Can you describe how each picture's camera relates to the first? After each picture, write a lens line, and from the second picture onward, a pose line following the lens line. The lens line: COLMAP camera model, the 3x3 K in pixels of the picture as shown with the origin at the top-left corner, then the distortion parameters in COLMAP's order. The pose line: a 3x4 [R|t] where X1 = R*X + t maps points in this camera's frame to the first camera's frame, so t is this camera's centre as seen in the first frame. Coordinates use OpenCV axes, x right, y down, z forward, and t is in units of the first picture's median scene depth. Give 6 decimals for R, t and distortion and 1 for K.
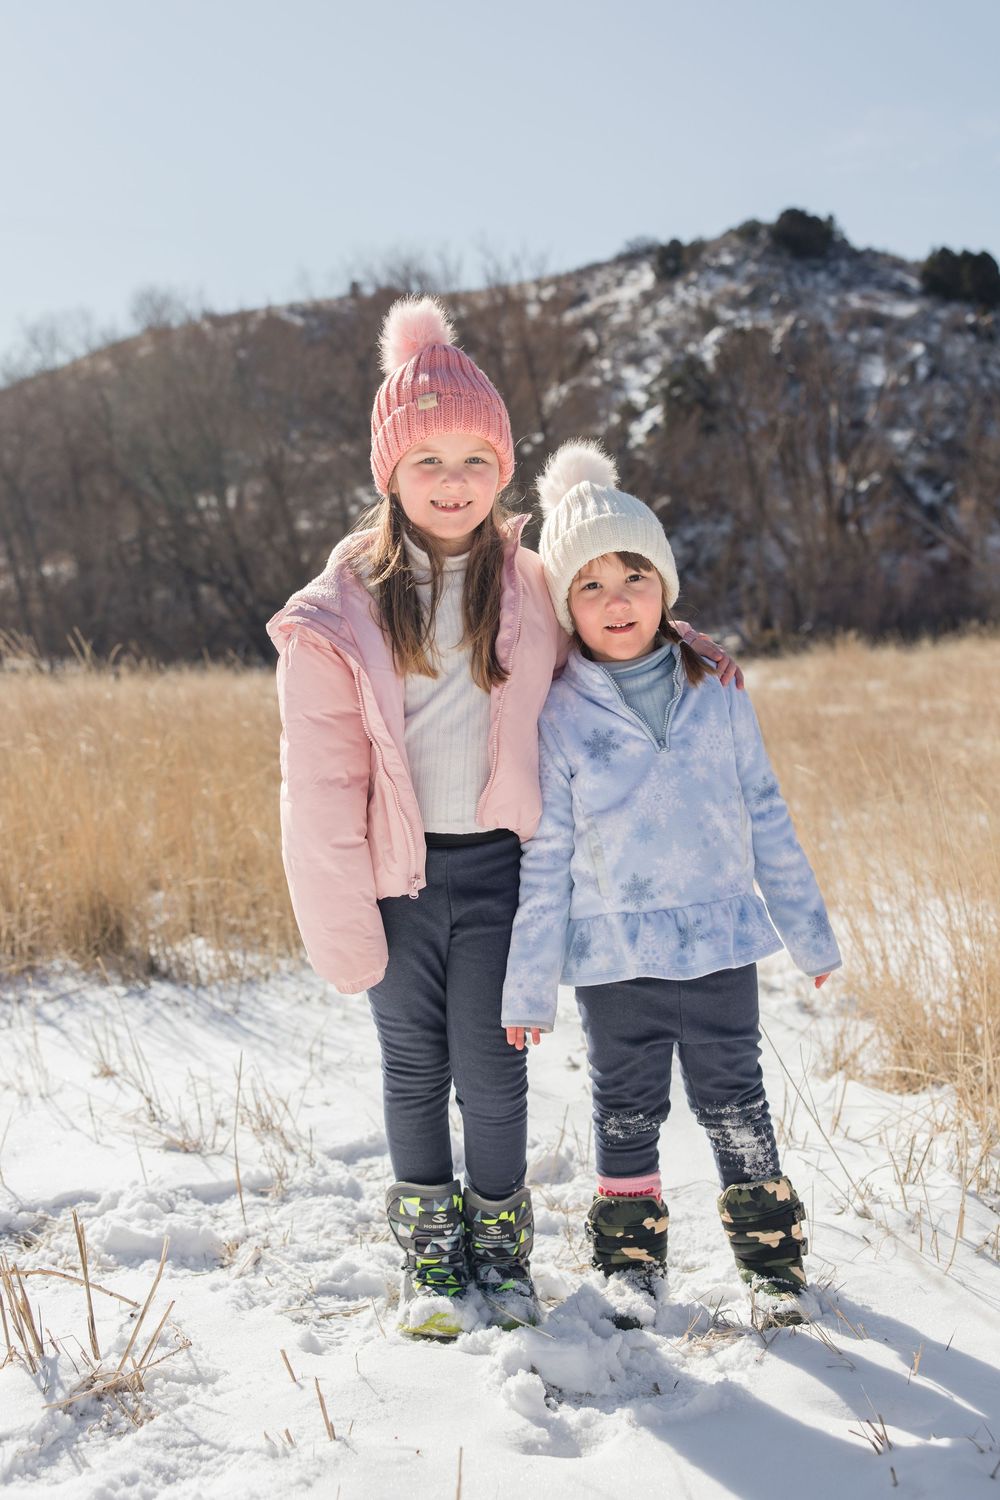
lens RADIAL K [[1737.7, 0, 472.8], [0, 1737.7, 728.1], [0, 0, 1]] dist [0.013301, -0.000356]
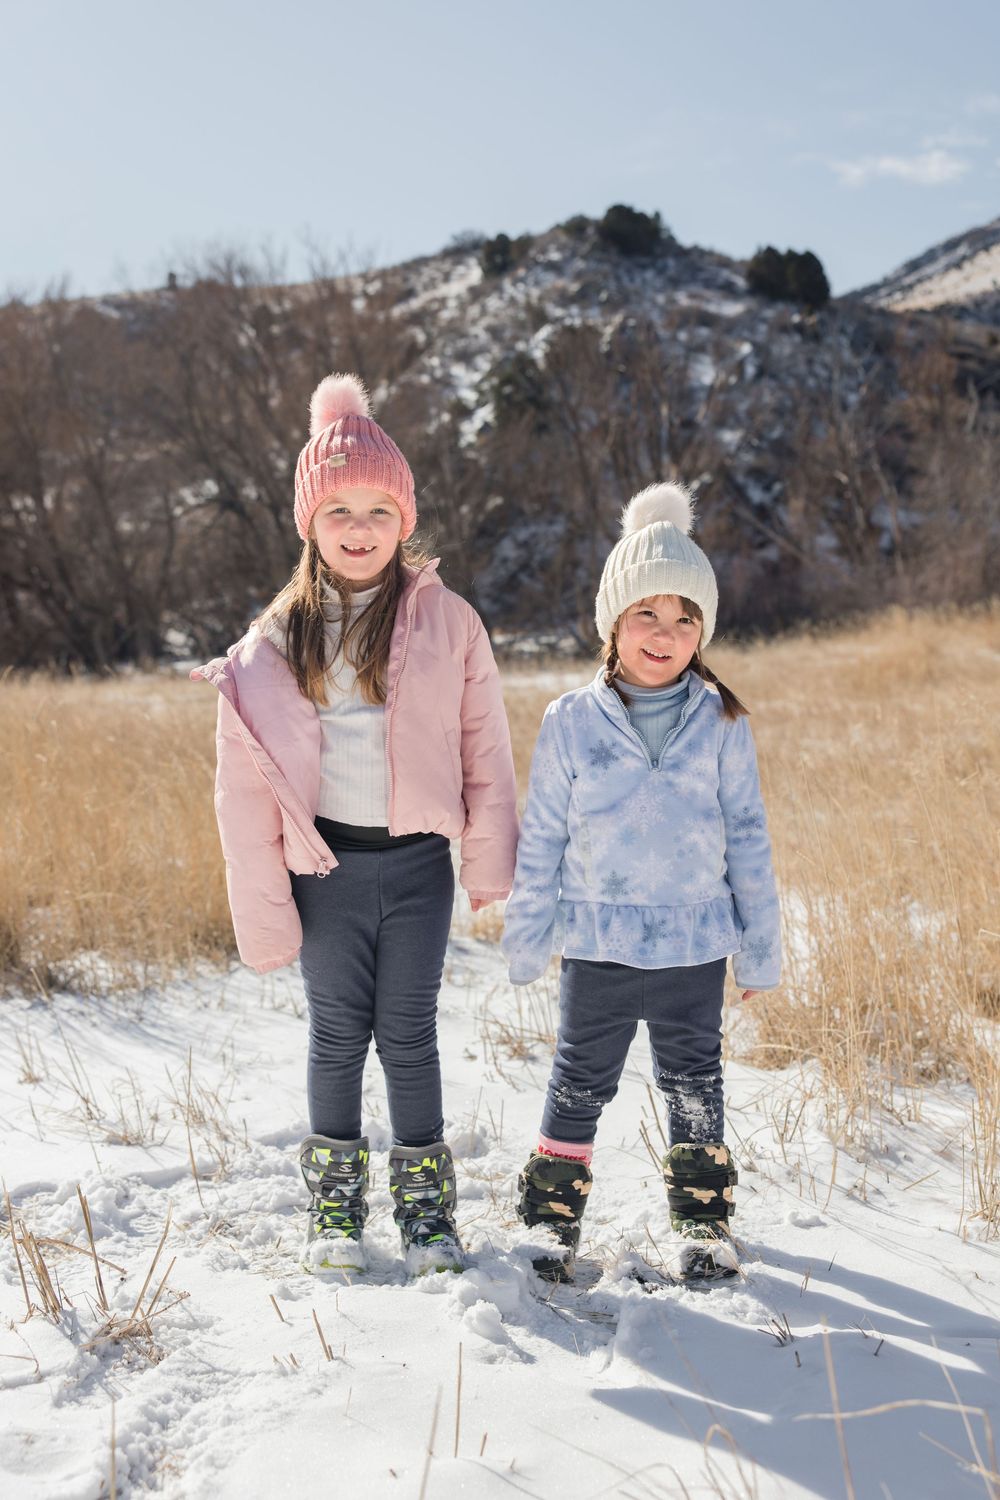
lens RADIAL K [[1776.7, 0, 500.0], [0, 1776.7, 750.0], [0, 0, 1]] dist [0.010671, 0.011535]
pose [[0.993769, -0.017680, 0.110045, -0.001325], [0.016613, 0.999806, 0.010603, -0.000222], [-0.110211, -0.008709, 0.993870, -0.002983]]
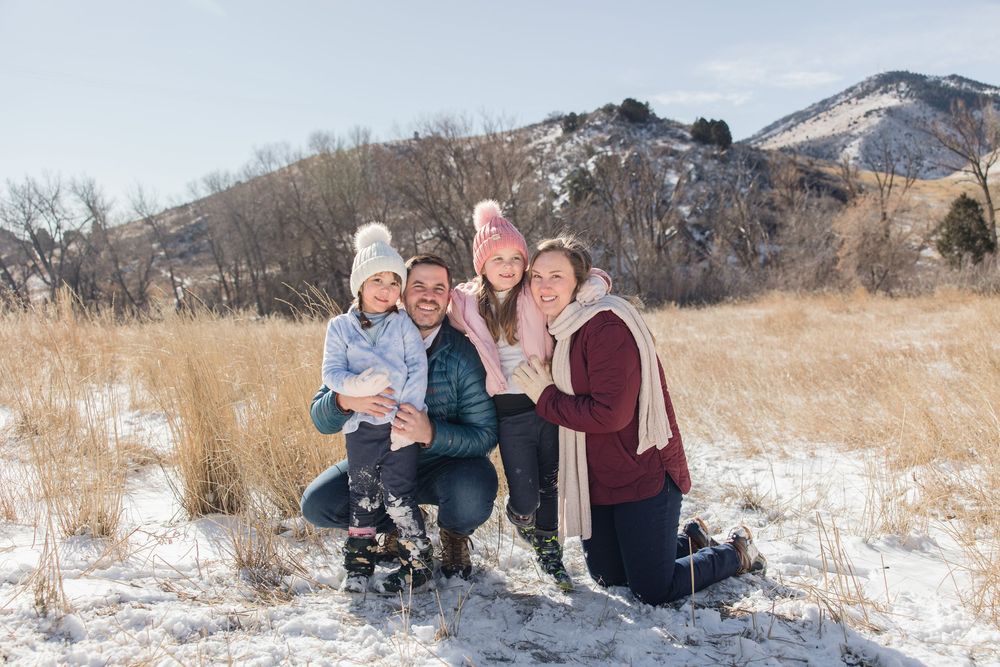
lens RADIAL K [[844.5, 0, 500.0], [0, 844.5, 333.5], [0, 0, 1]] dist [-0.019879, 0.055469]
pose [[0.999427, 0.001218, 0.033827, -0.005637], [-0.000575, 0.999819, -0.019017, -0.000139], [-0.033844, 0.018987, 0.999247, 0.011809]]
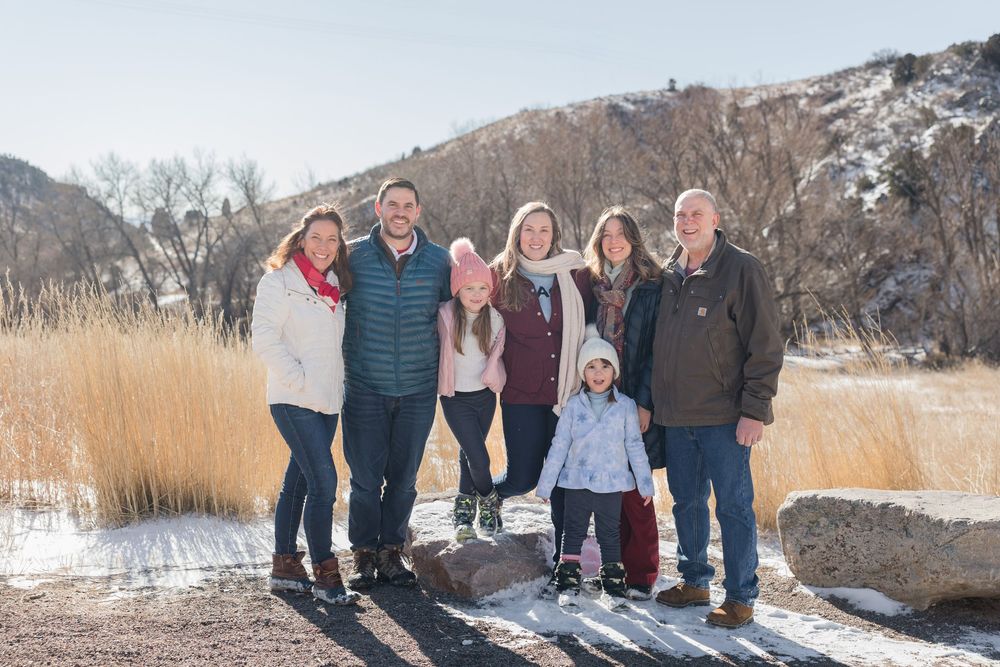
lens RADIAL K [[1295.8, 0, 500.0], [0, 1295.8, 333.5], [0, 0, 1]] dist [0.015688, 0.019438]
pose [[0.981022, 0.044359, -0.188756, 0.004150], [-0.053248, 0.997686, -0.042277, -0.002077], [0.186444, 0.051526, 0.981113, -0.083813]]
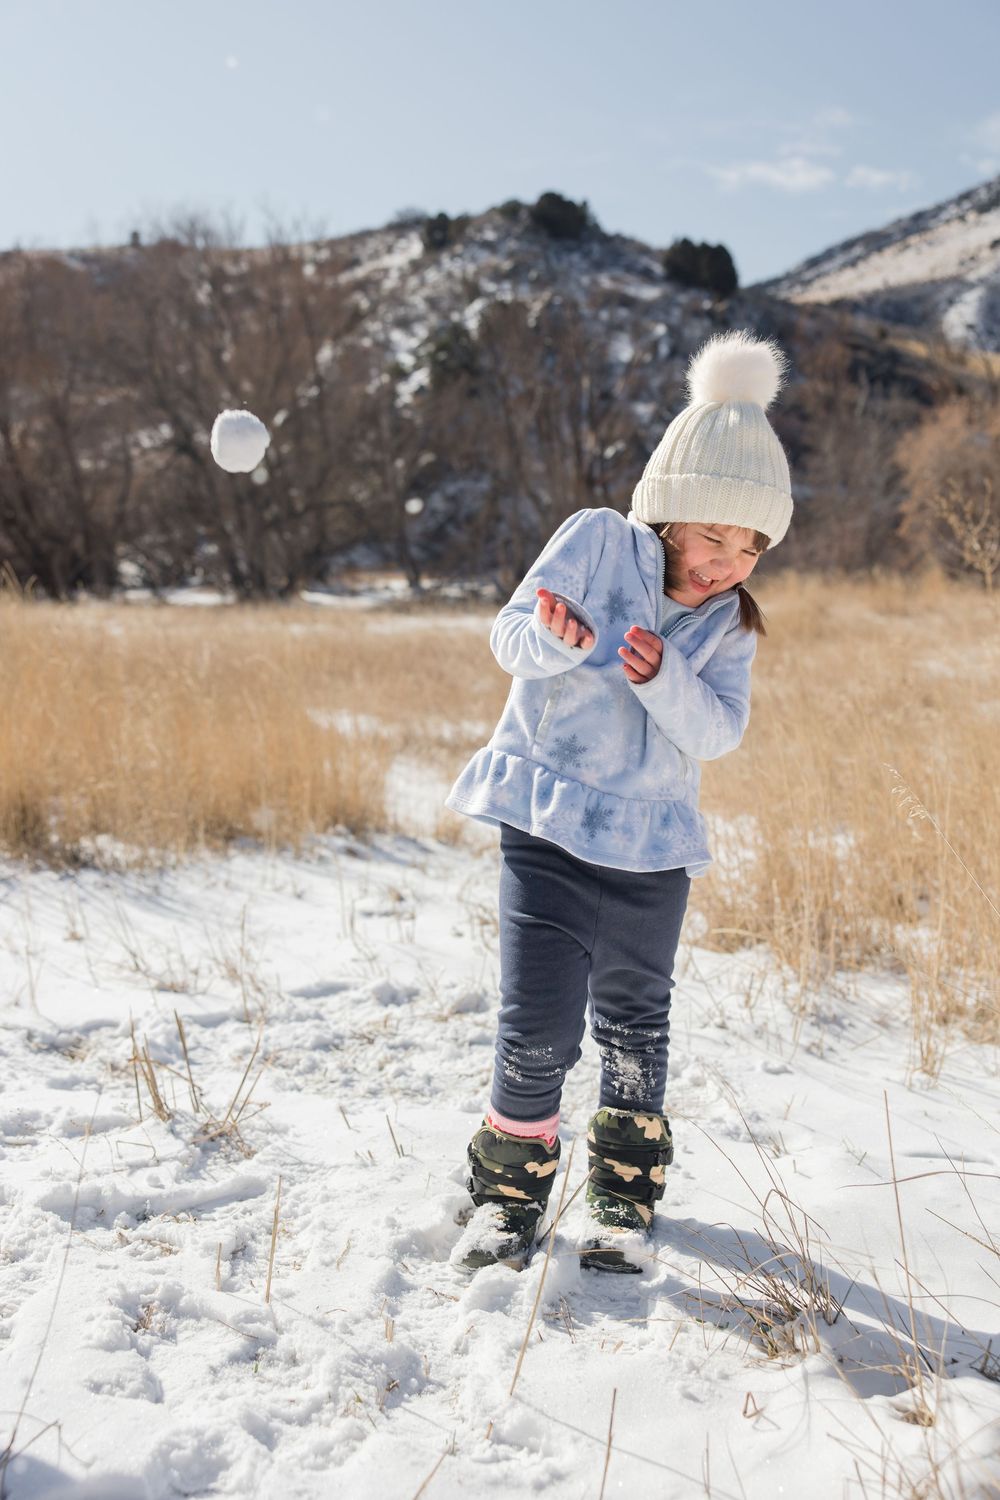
lens RADIAL K [[1622.1, 0, 489.5], [0, 1622.1, 711.7], [0, 0, 1]] dist [0.015547, 0.011538]
pose [[0.987888, 0.022703, 0.153498, -0.003158], [-0.026908, 0.999316, 0.025371, 0.000246], [-0.152817, -0.029194, 0.987823, -0.004140]]
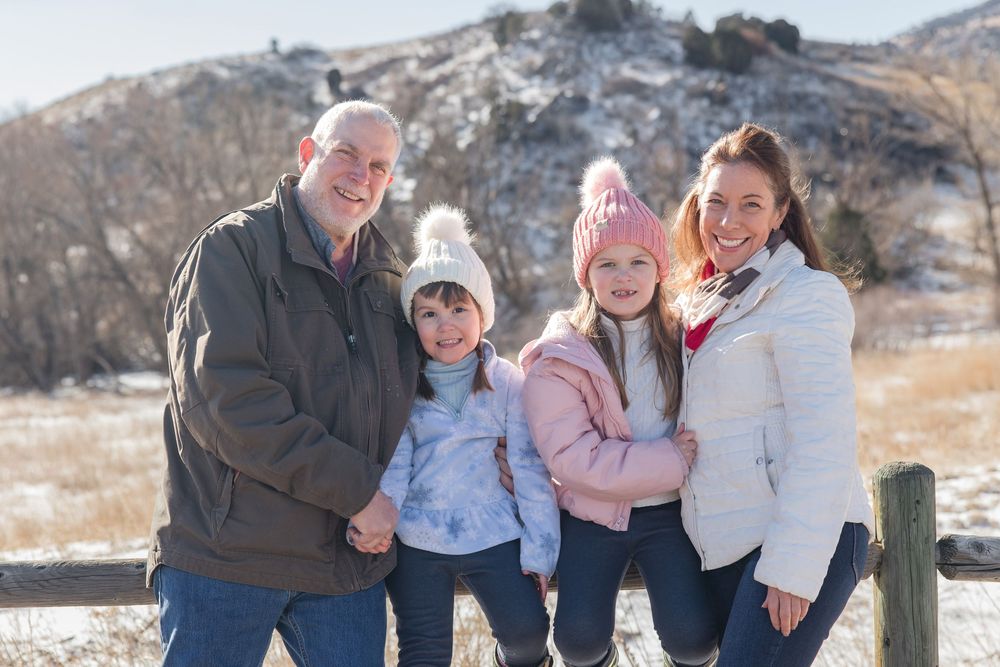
lens RADIAL K [[1602.7, 0, 458.5], [0, 1602.7, 332.7], [0, 0, 1]] dist [0.001421, 0.082577]
pose [[0.999779, -0.012487, -0.016901, 0.153711], [0.011711, 0.998907, -0.045251, -0.011692], [0.017448, 0.045043, 0.998833, -0.172176]]
